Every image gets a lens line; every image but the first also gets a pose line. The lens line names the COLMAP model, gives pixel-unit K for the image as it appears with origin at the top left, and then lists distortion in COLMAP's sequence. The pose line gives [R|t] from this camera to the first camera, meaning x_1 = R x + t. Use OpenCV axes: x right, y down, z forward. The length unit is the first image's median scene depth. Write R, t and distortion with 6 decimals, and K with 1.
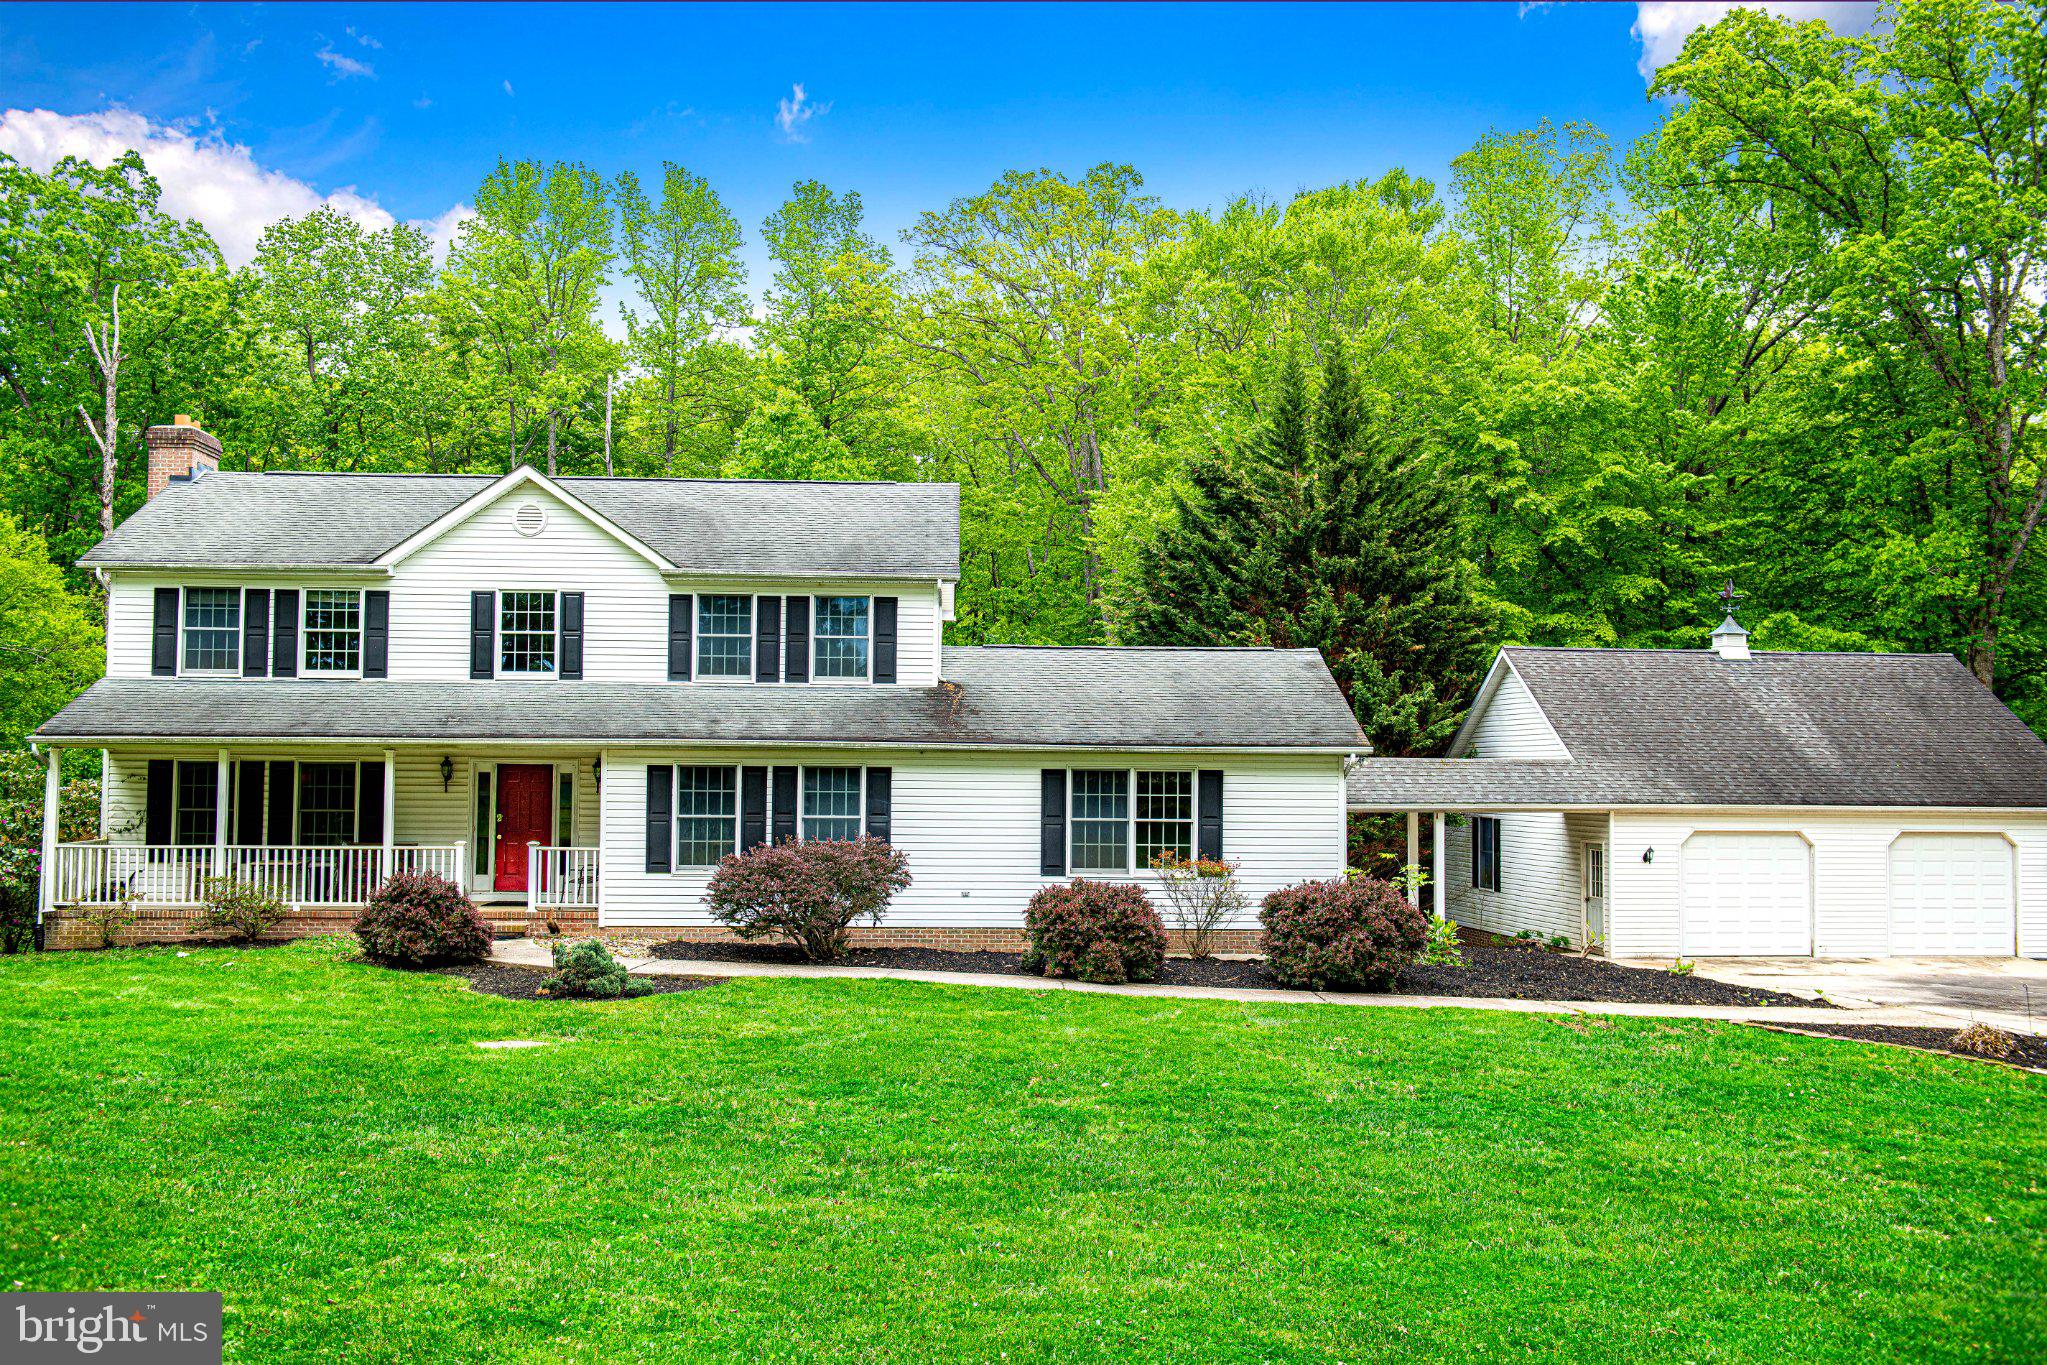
lens RADIAL K [[1820.8, 0, 1053.6], [0, 1820.8, 719.4], [0, 0, 1]] dist [0.010992, 0.027802]
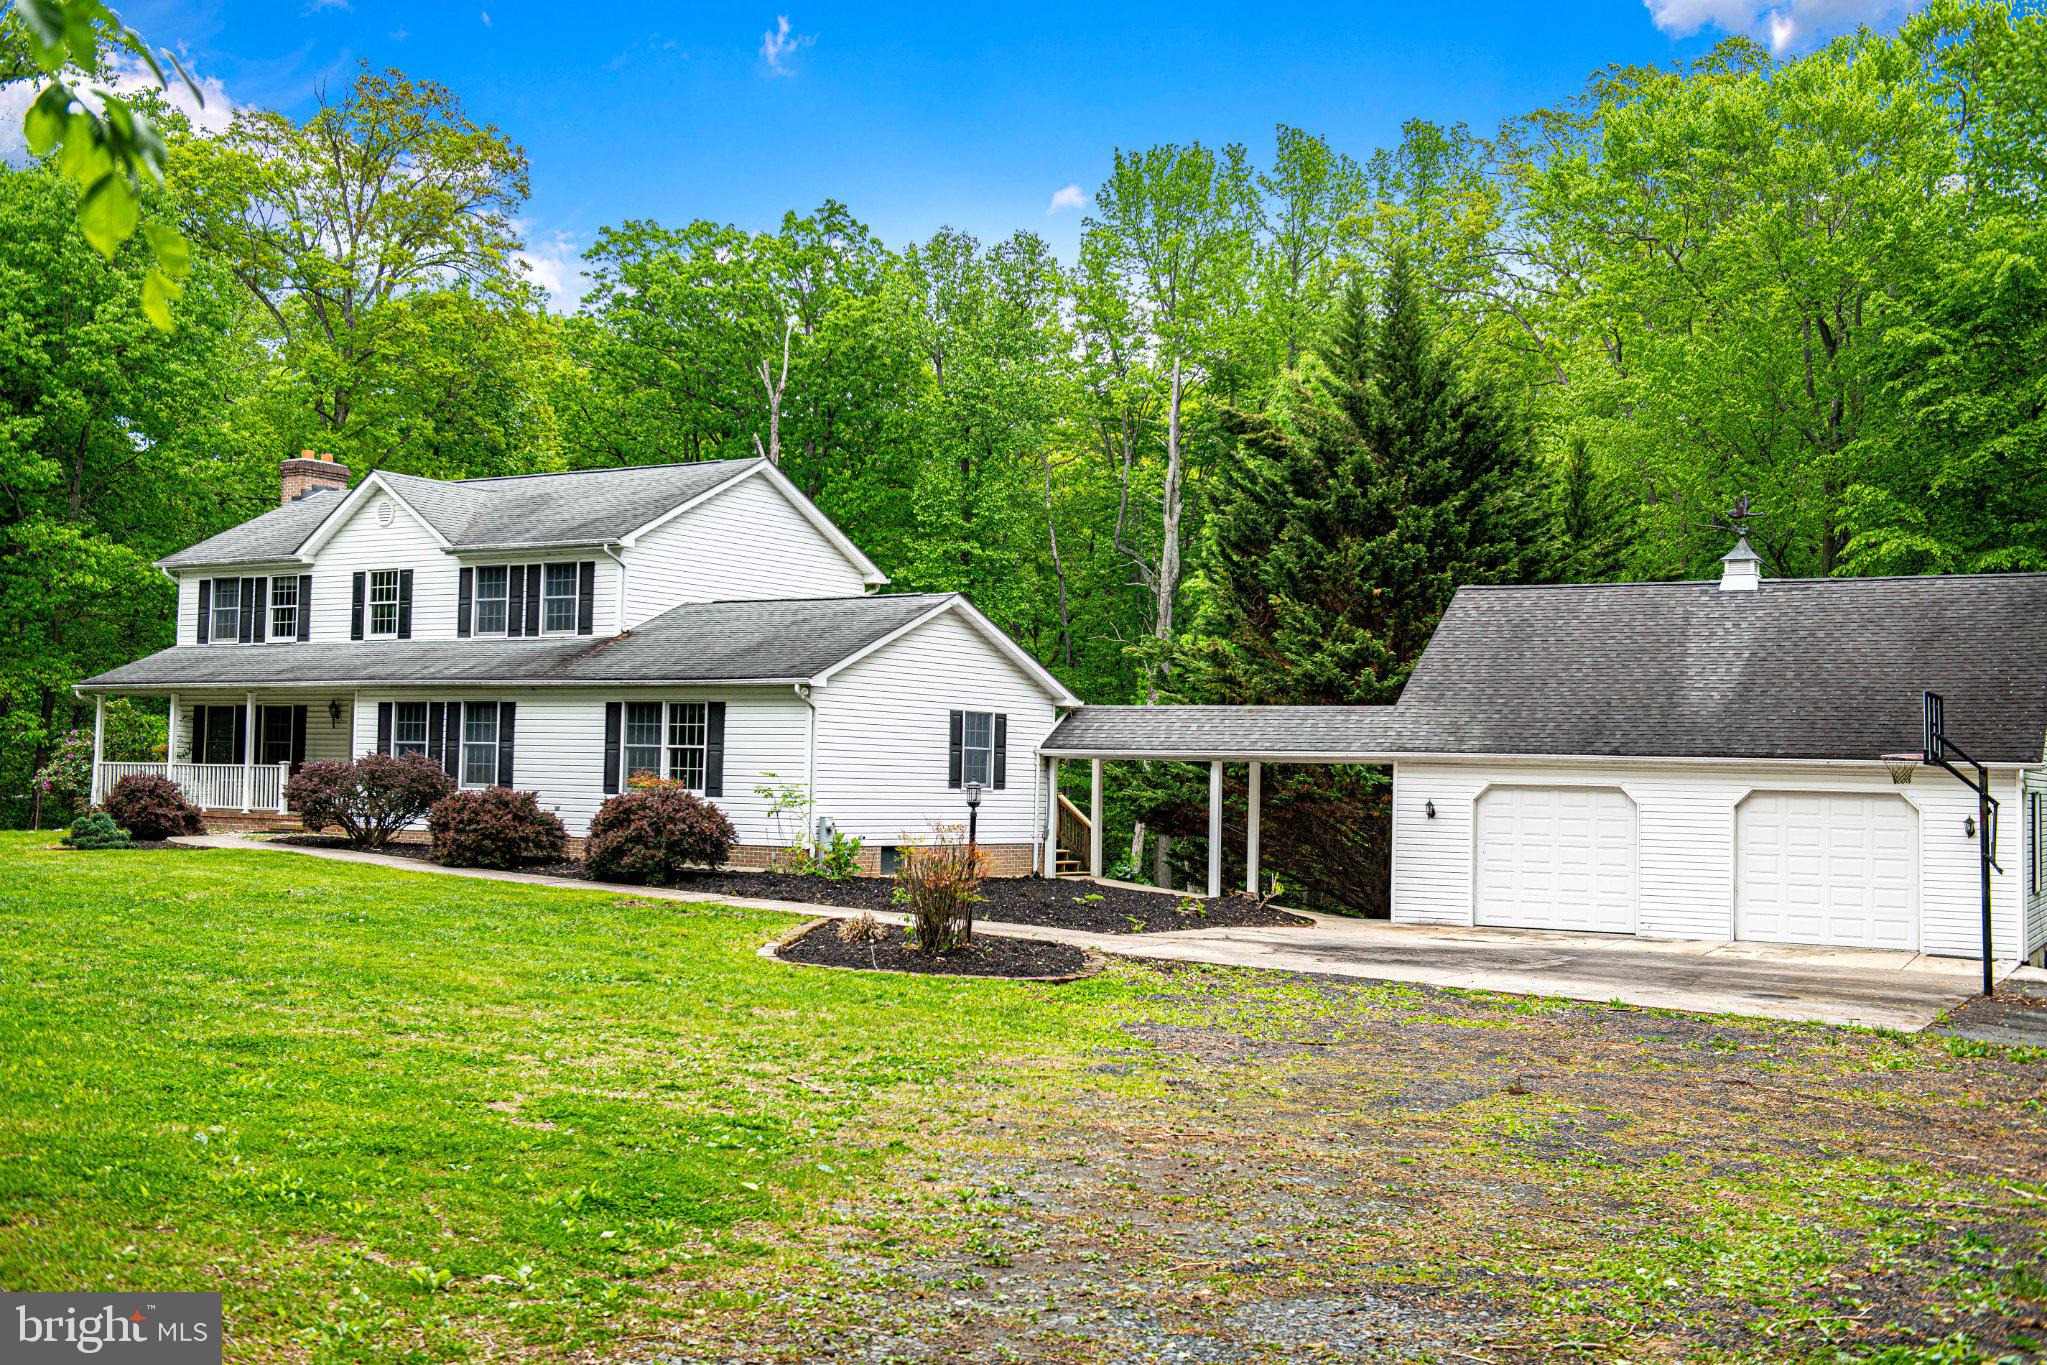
lens RADIAL K [[2136.5, 0, 1044.9], [0, 2136.5, 679.9], [0, 0, 1]] dist [0.057726, 0.000000]
pose [[0.815143, -0.016230, -0.579032, 0.962893], [0.001691, 0.999670, -0.025638, 0.046128], [0.579257, 0.019920, 0.814902, 0.044942]]
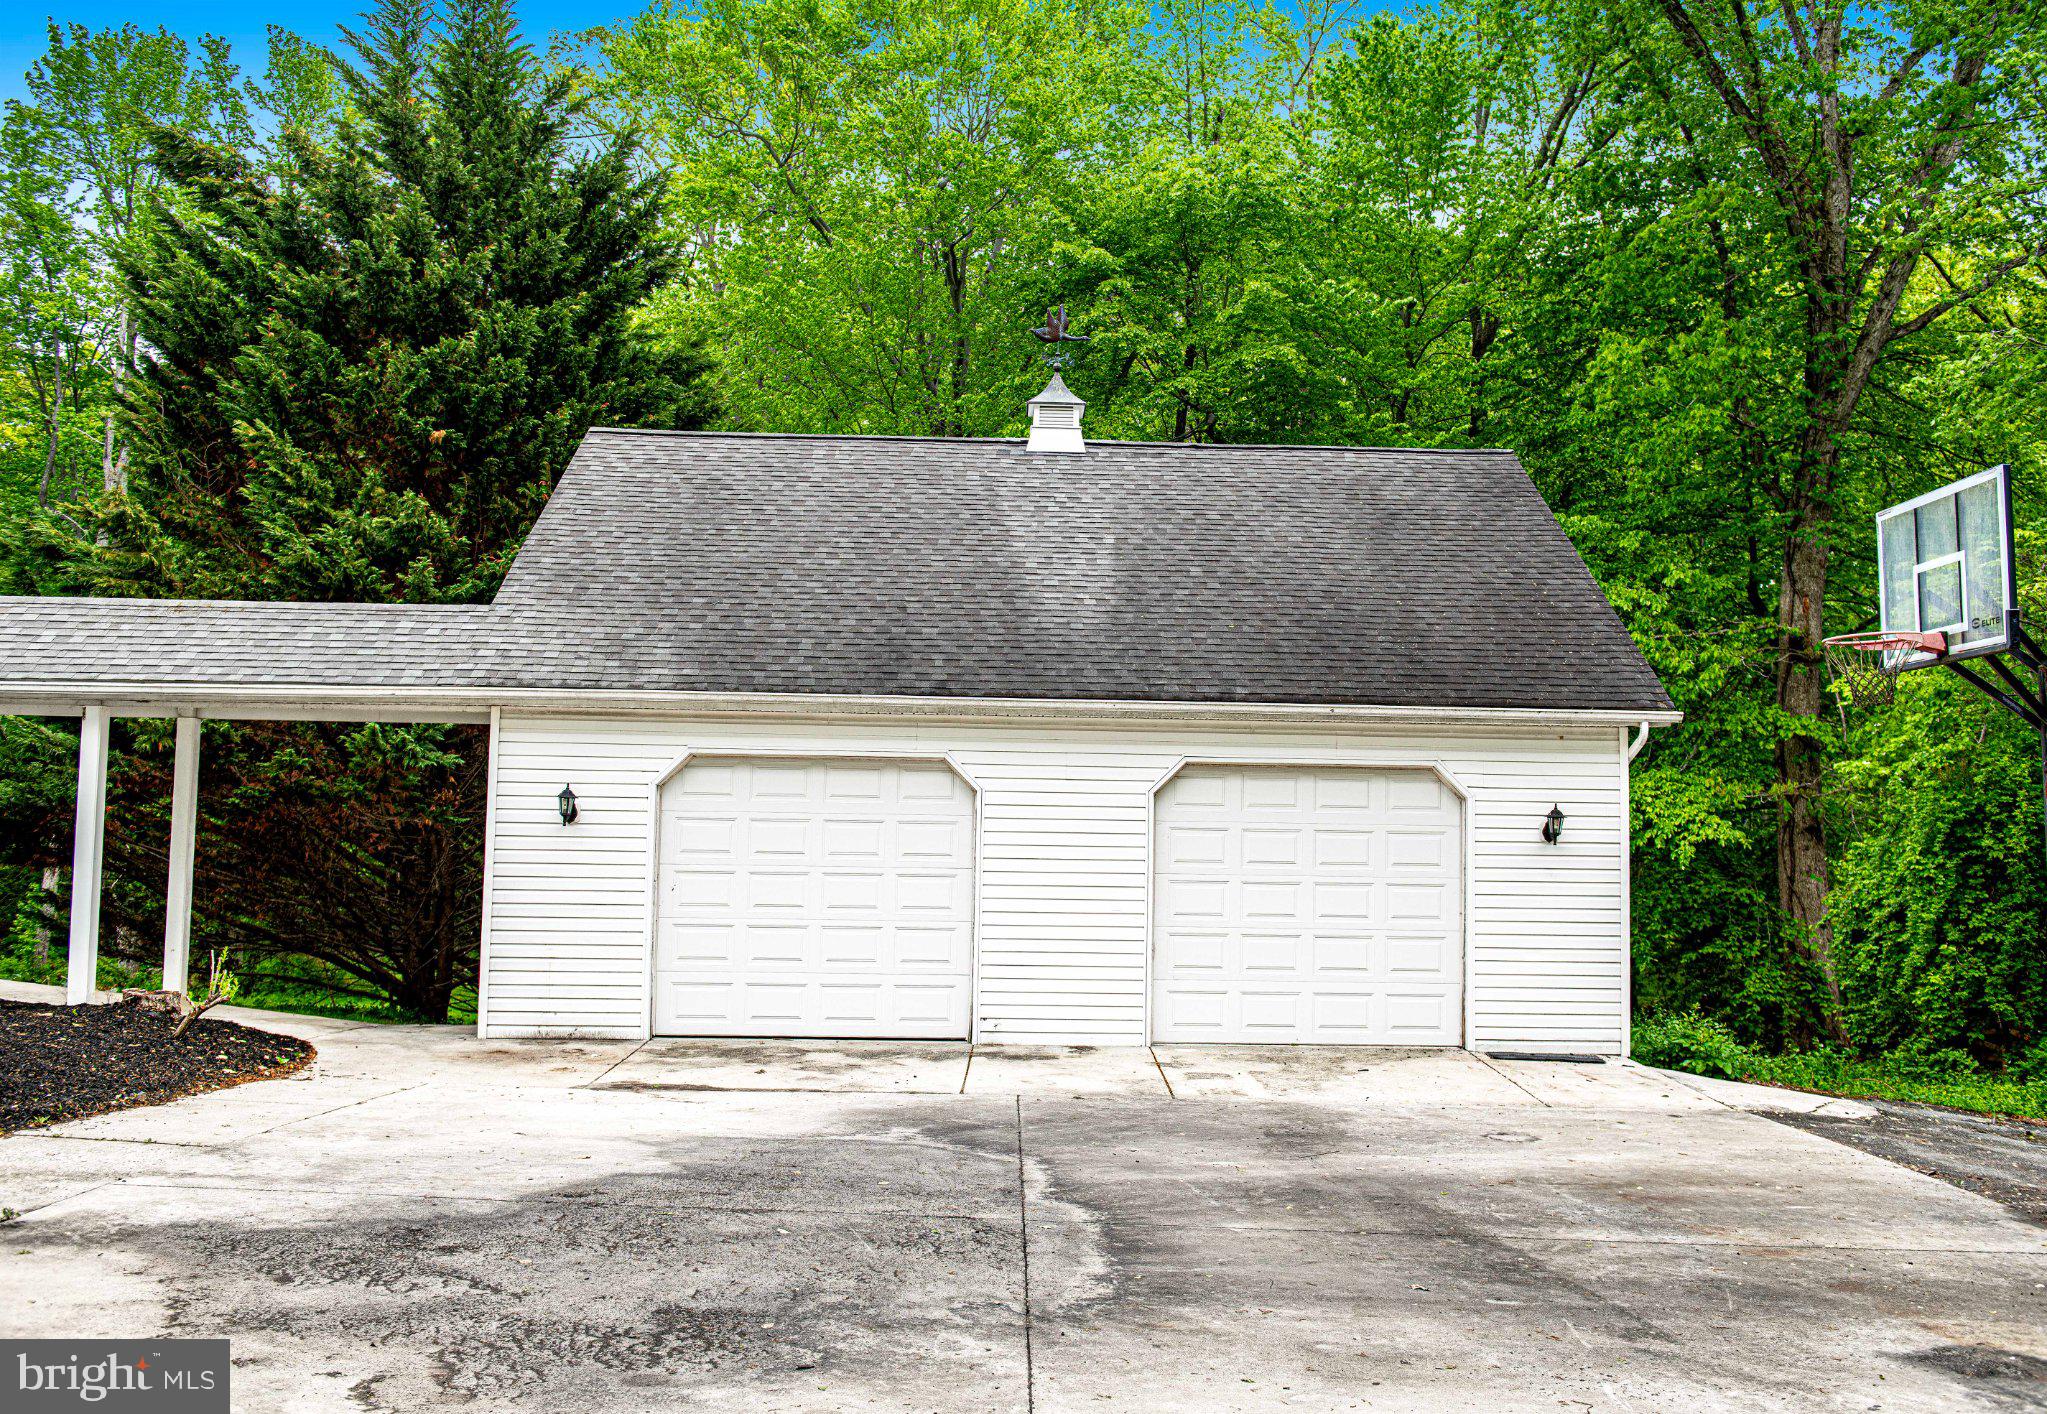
lens RADIAL K [[1774.5, 0, 1027.3], [0, 1774.5, 697.0], [0, 0, 1]] dist [0.017160, 0.017141]
pose [[0.994755, 0.002158, -0.102264, 0.592642], [-0.006649, 0.999027, -0.043600, 0.081531], [0.102071, 0.044051, 0.993801, 0.721520]]
